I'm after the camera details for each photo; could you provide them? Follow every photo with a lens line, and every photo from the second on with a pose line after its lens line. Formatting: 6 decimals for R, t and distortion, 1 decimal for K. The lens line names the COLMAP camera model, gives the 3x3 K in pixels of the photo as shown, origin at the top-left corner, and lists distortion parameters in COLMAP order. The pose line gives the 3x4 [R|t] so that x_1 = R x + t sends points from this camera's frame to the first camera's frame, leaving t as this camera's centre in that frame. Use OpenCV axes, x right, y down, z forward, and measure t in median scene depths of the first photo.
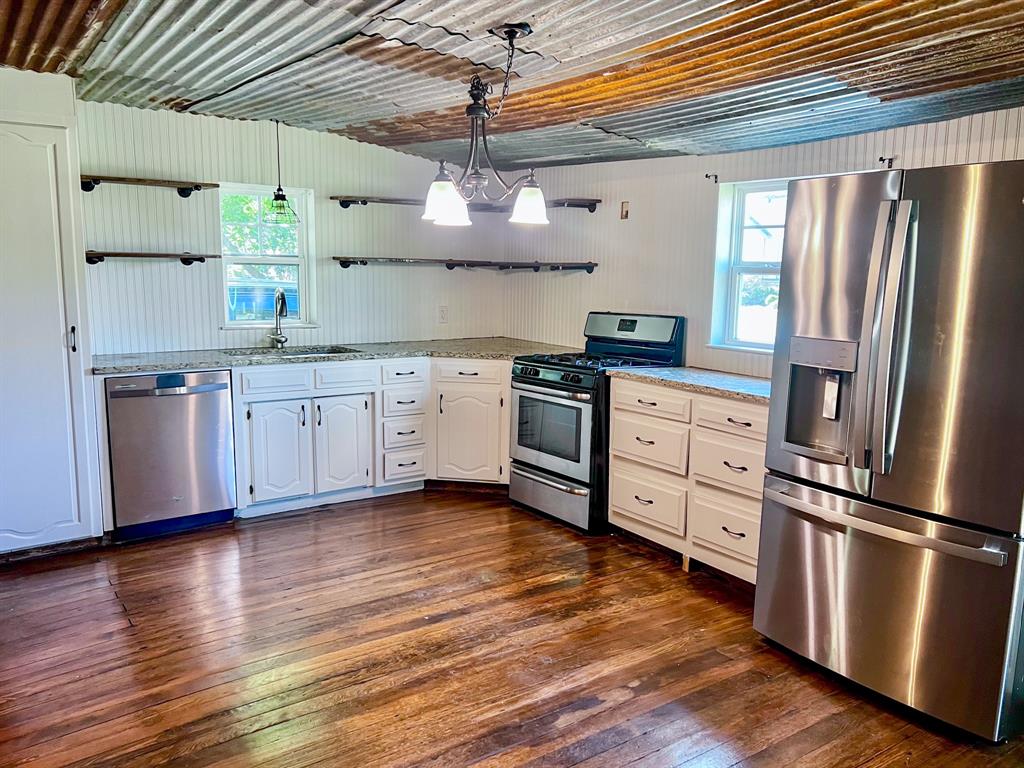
lens RADIAL K [[780.9, 0, 510.2], [0, 780.9, 390.0], [0, 0, 1]] dist [0.046535, 0.000325]
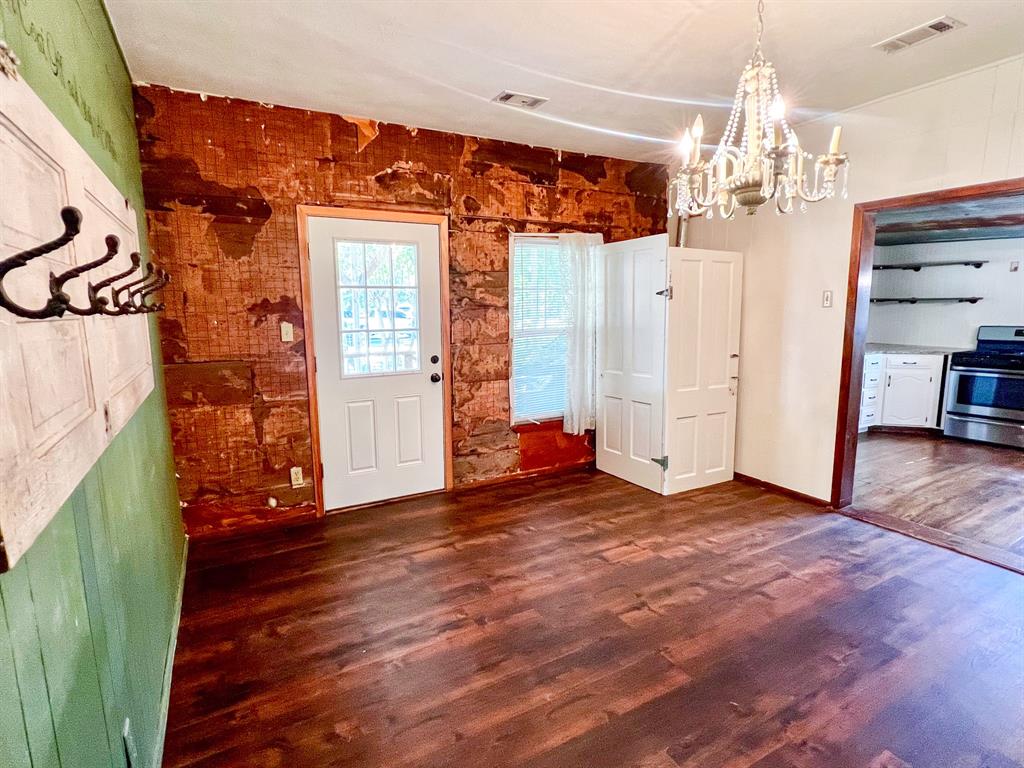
lens RADIAL K [[525.4, 0, 513.1], [0, 525.4, 381.6], [0, 0, 1]] dist [-0.005116, 0.001091]
pose [[0.993956, -0.011227, -0.109201, -0.841158], [0.009960, 0.999877, -0.012143, 0.026505], [0.109324, 0.010982, 0.993946, -0.263305]]
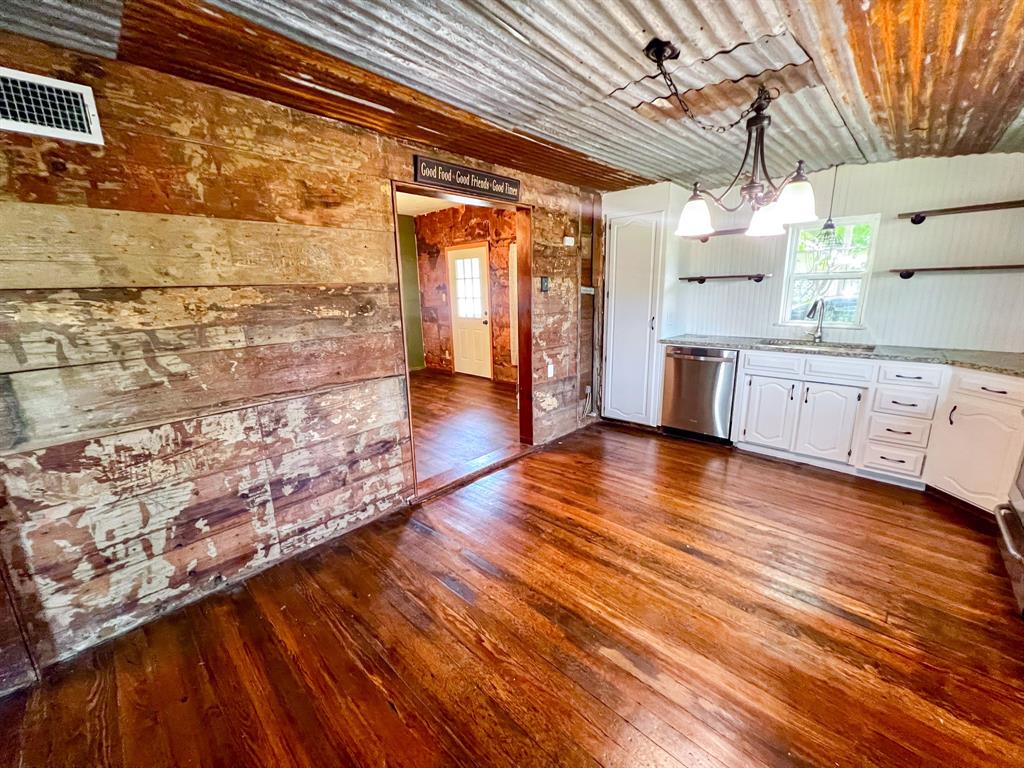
lens RADIAL K [[411.3, 0, 512.7], [0, 411.3, 381.5], [0, 0, 1]] dist [-0.001893, -0.000032]
pose [[0.198491, 0.191412, -0.961230, 0.306826], [-0.132032, 0.977026, 0.167293, -0.038942], [0.971169, 0.093707, 0.219203, 0.369870]]
